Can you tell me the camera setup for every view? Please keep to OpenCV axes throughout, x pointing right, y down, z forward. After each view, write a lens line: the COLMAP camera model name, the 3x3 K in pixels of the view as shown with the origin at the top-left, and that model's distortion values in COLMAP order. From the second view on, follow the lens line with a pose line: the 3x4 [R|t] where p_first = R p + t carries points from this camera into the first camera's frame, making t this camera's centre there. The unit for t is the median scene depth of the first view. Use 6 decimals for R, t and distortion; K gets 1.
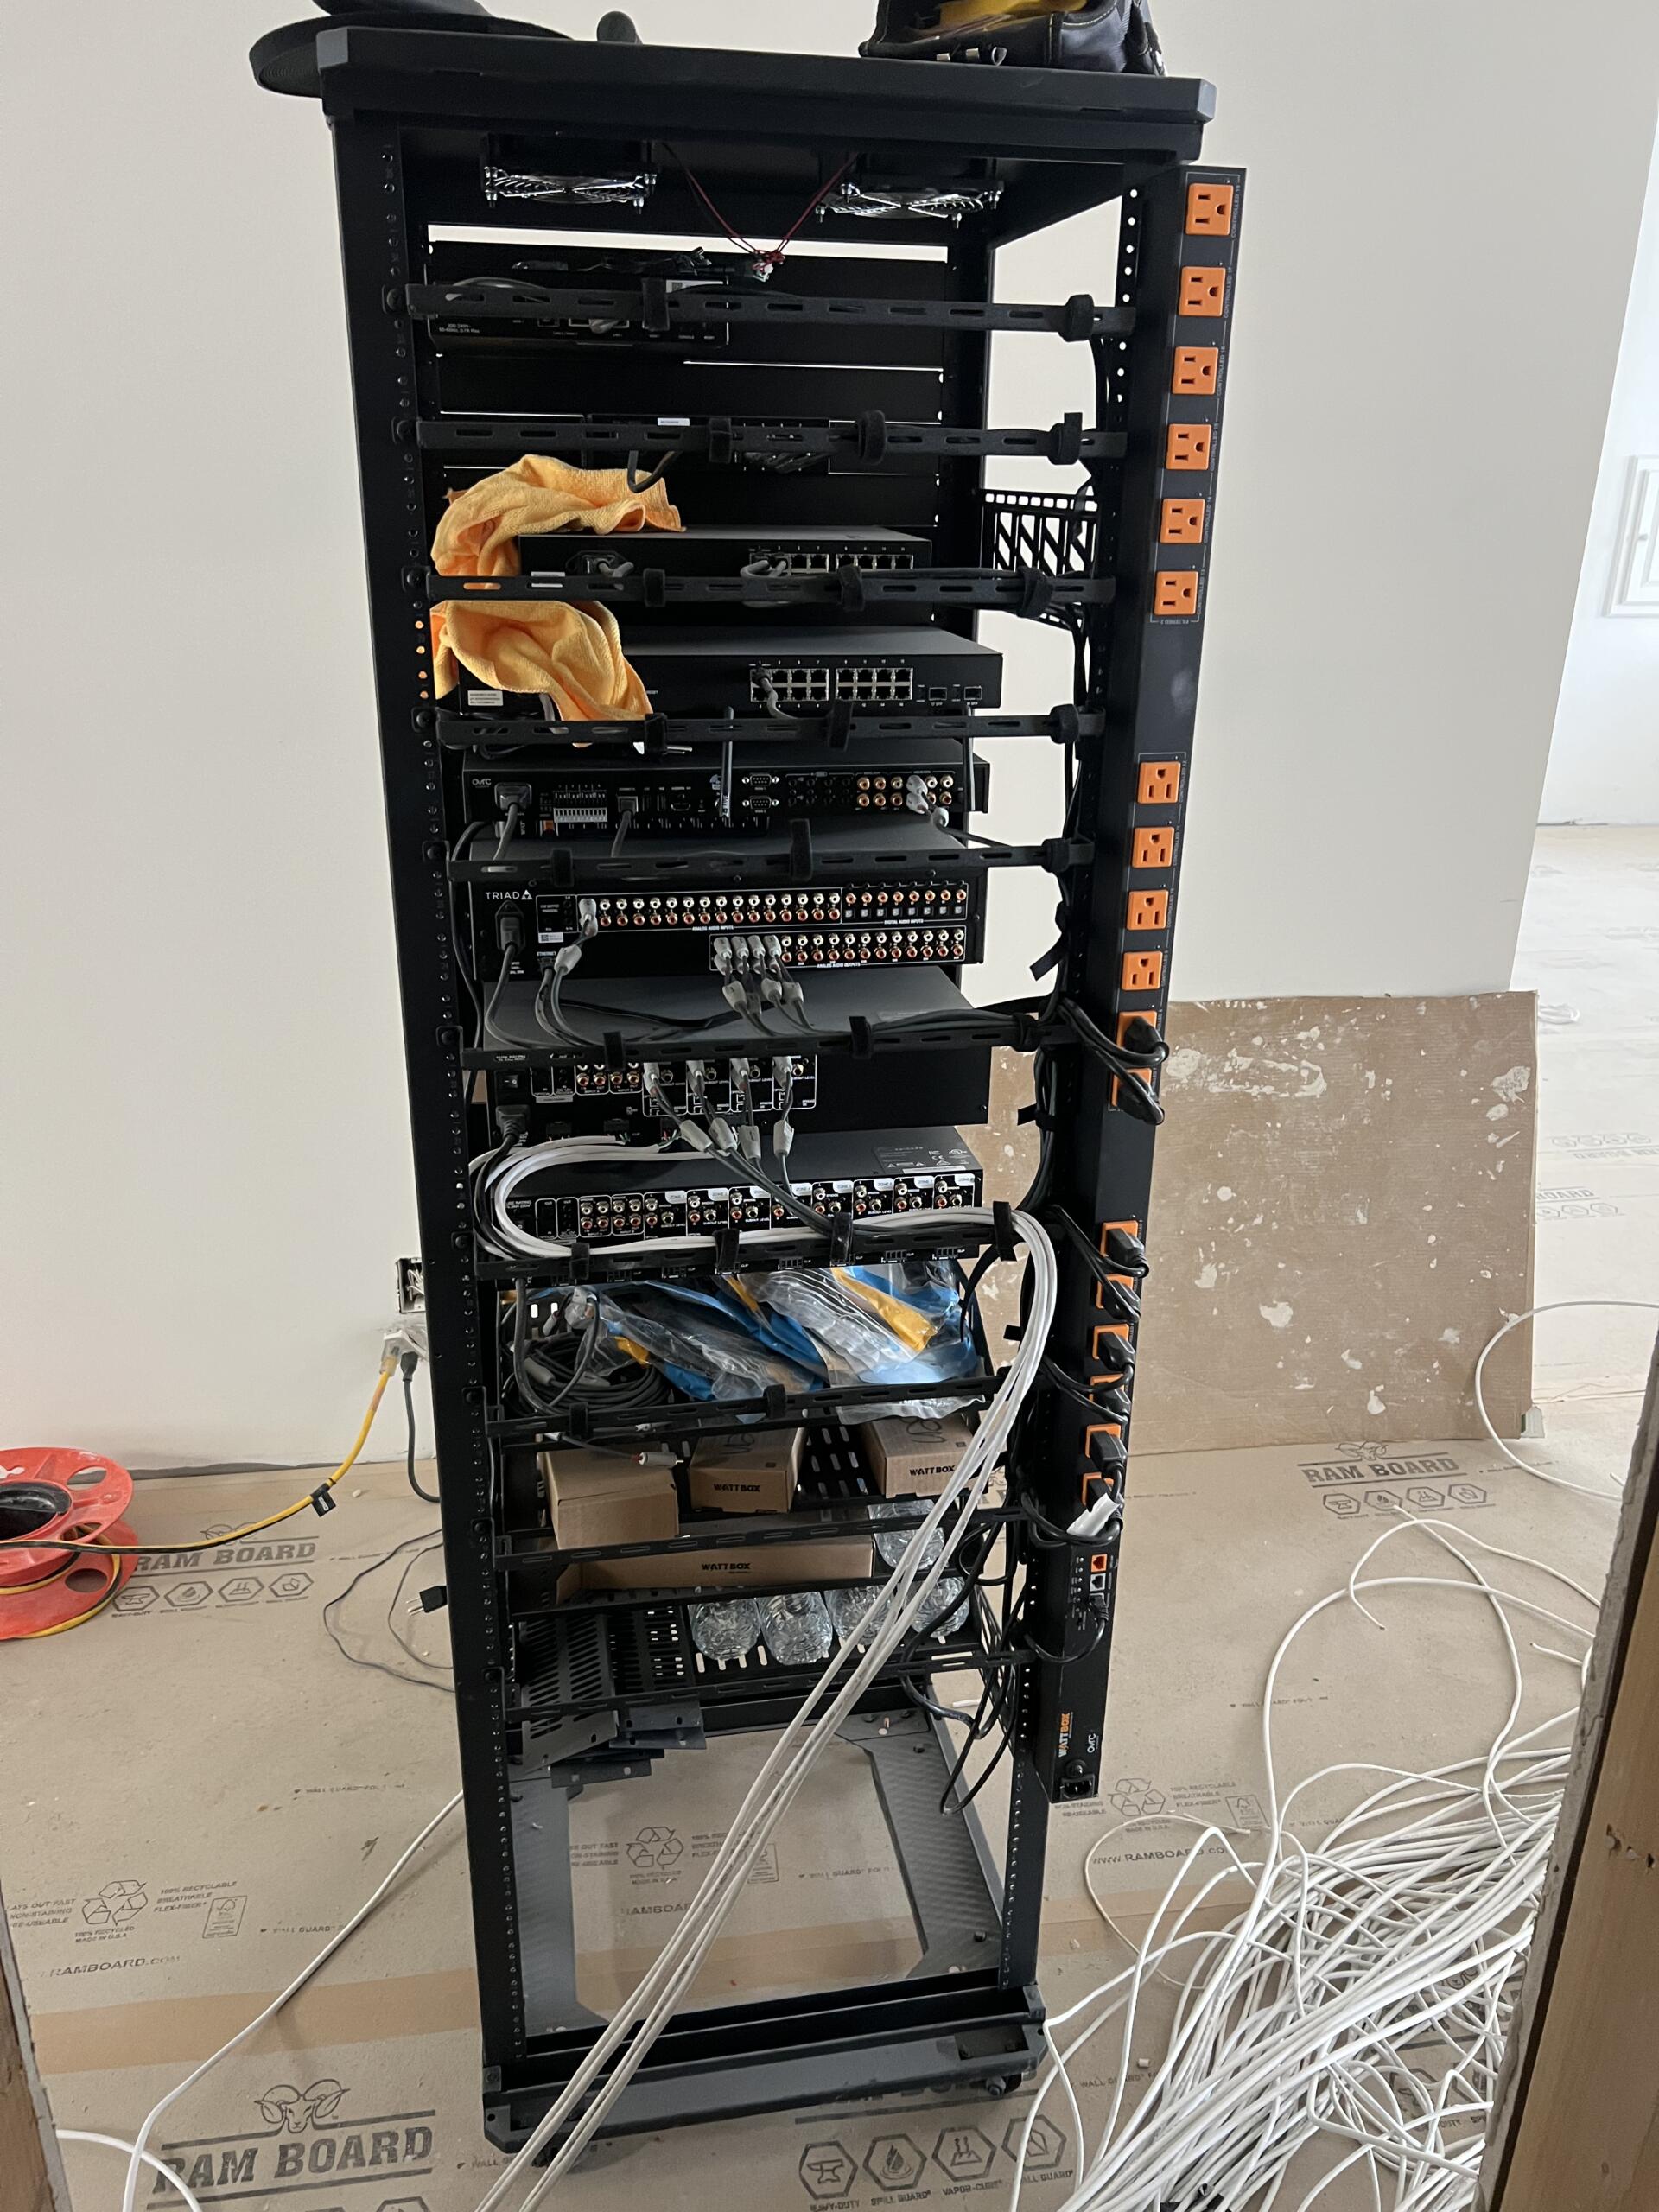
lens RADIAL K [[1663.3, 0, 829.5], [0, 1663.3, 1106.0], [0, 0, 1]] dist [0.070386, -0.106278]
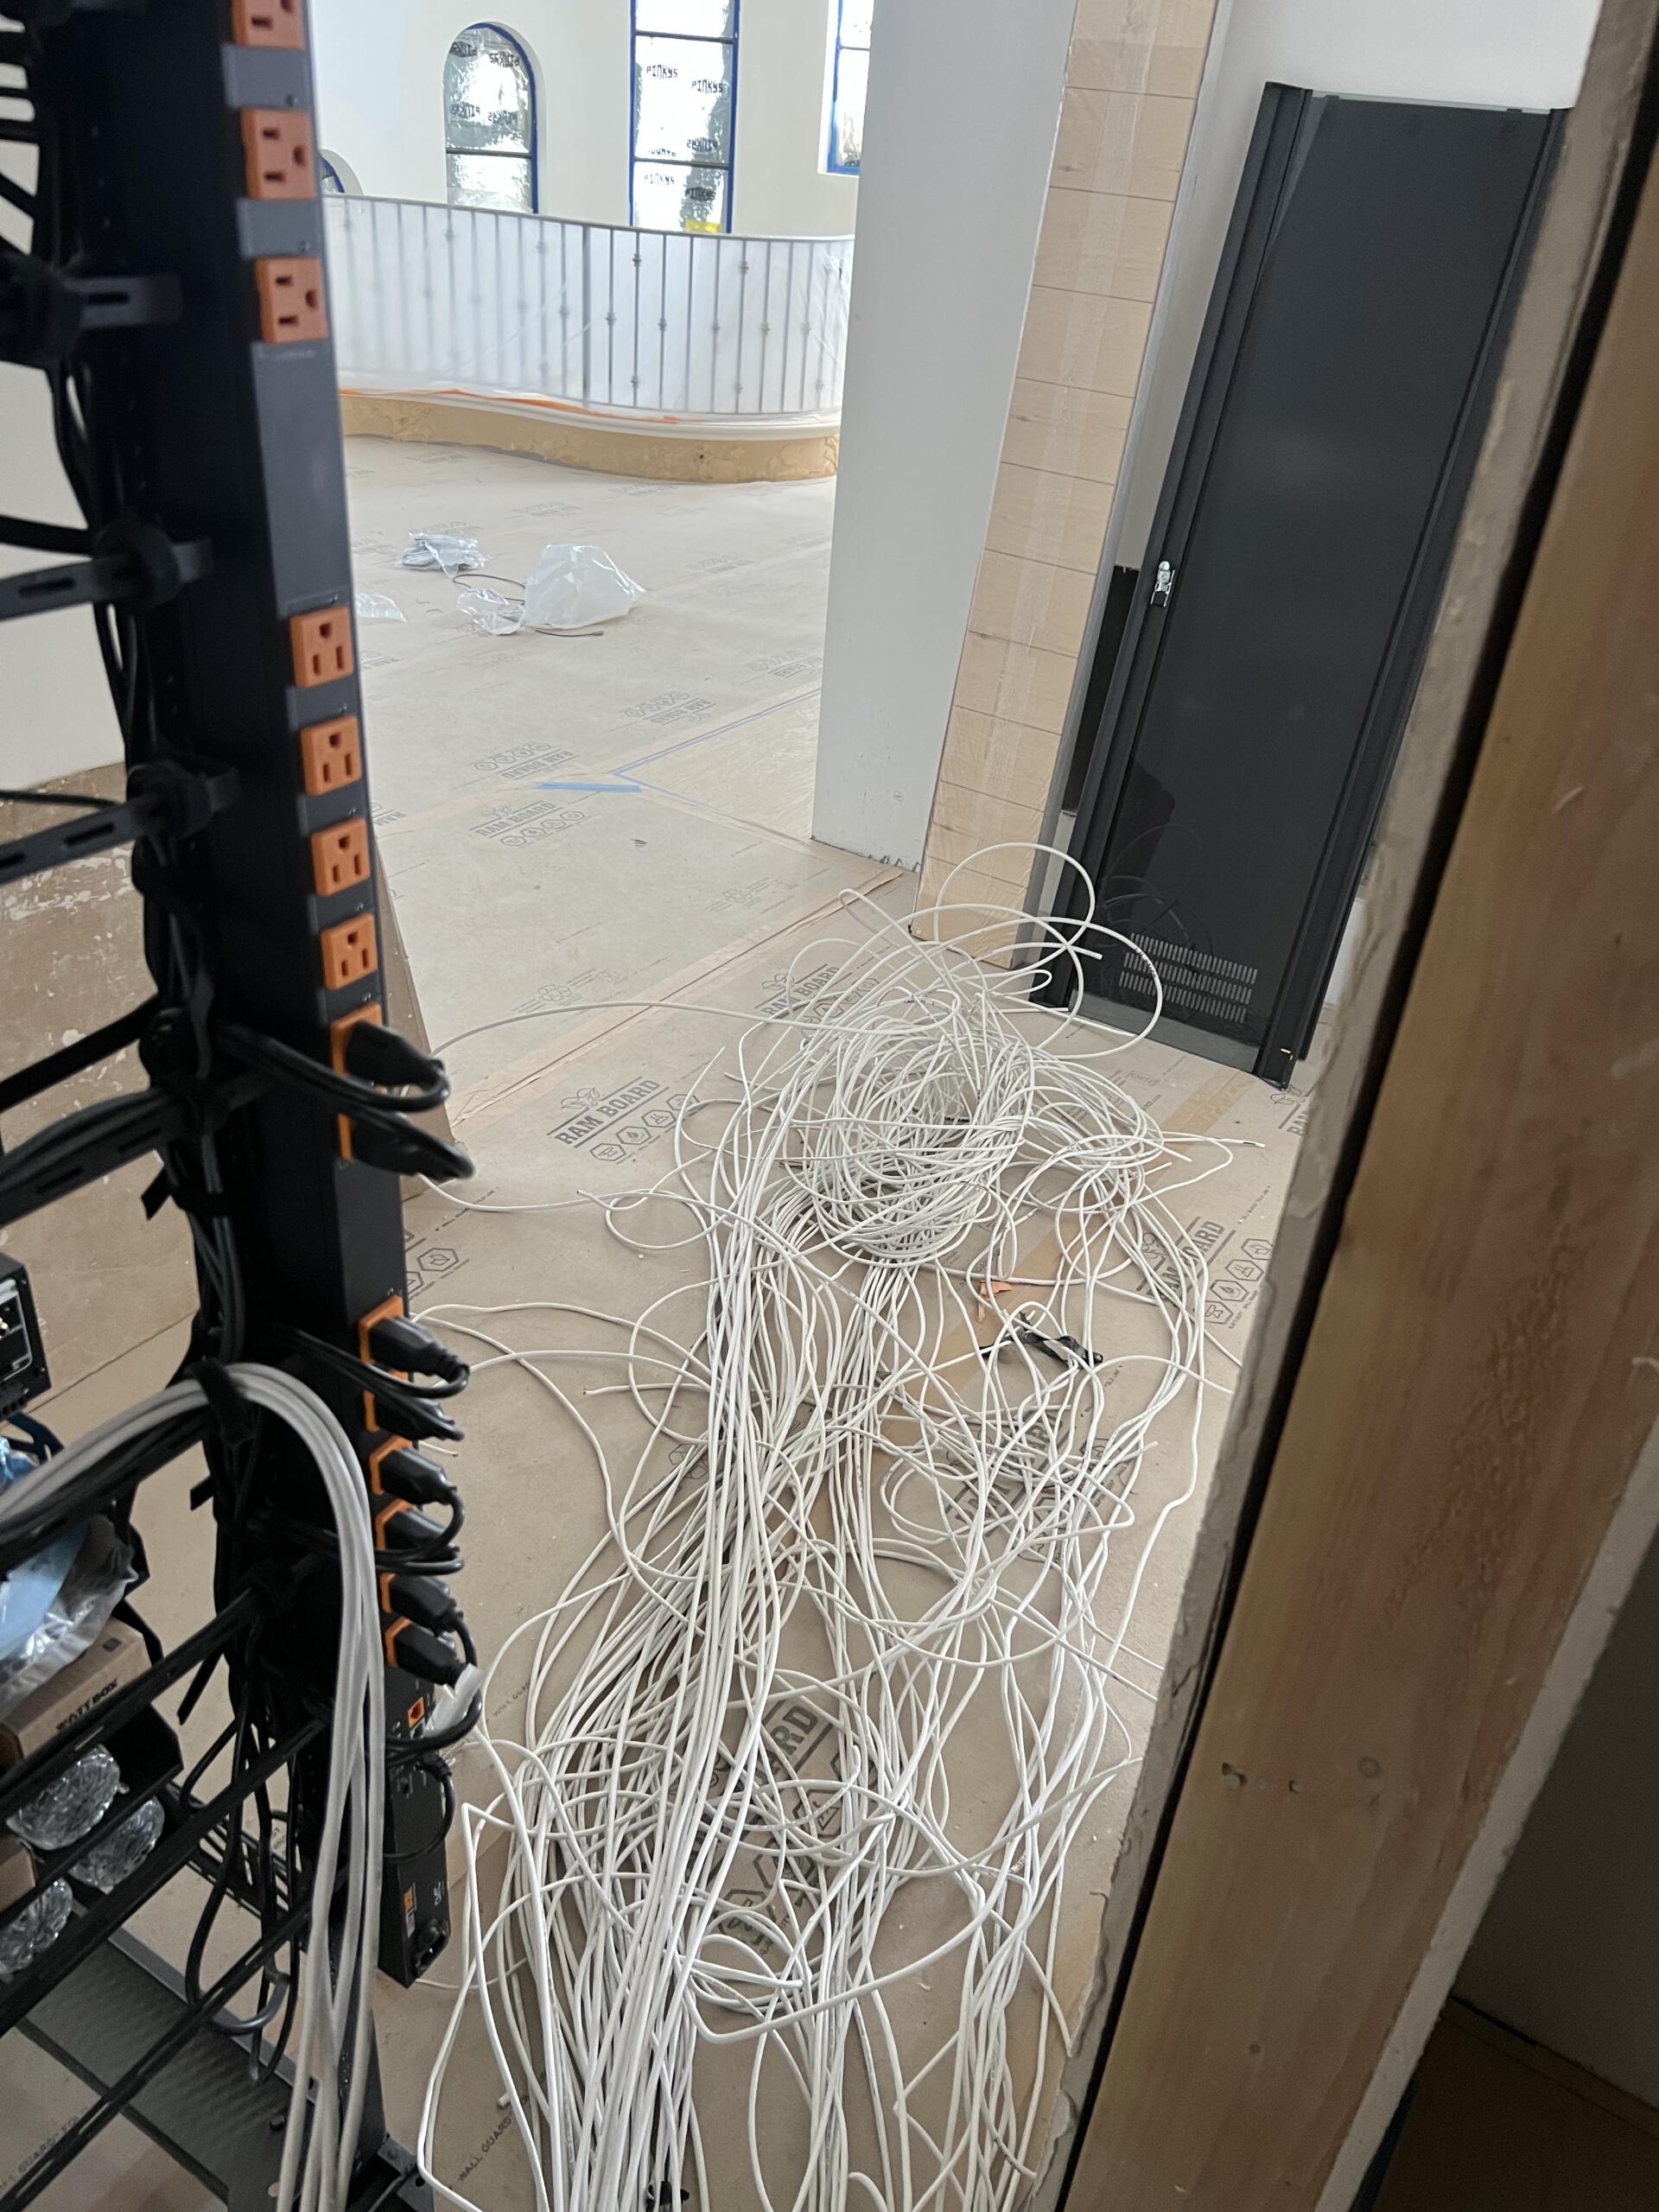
lens RADIAL K [[1663.3, 0, 829.5], [0, 1663.3, 1106.0], [0, 0, 1]] dist [0.070386, -0.106278]
pose [[0.668744, -0.354500, 0.653537, -0.097619], [0.207117, 0.933040, 0.294175, -0.143426], [-0.714061, -0.061369, 0.697388, 0.366824]]
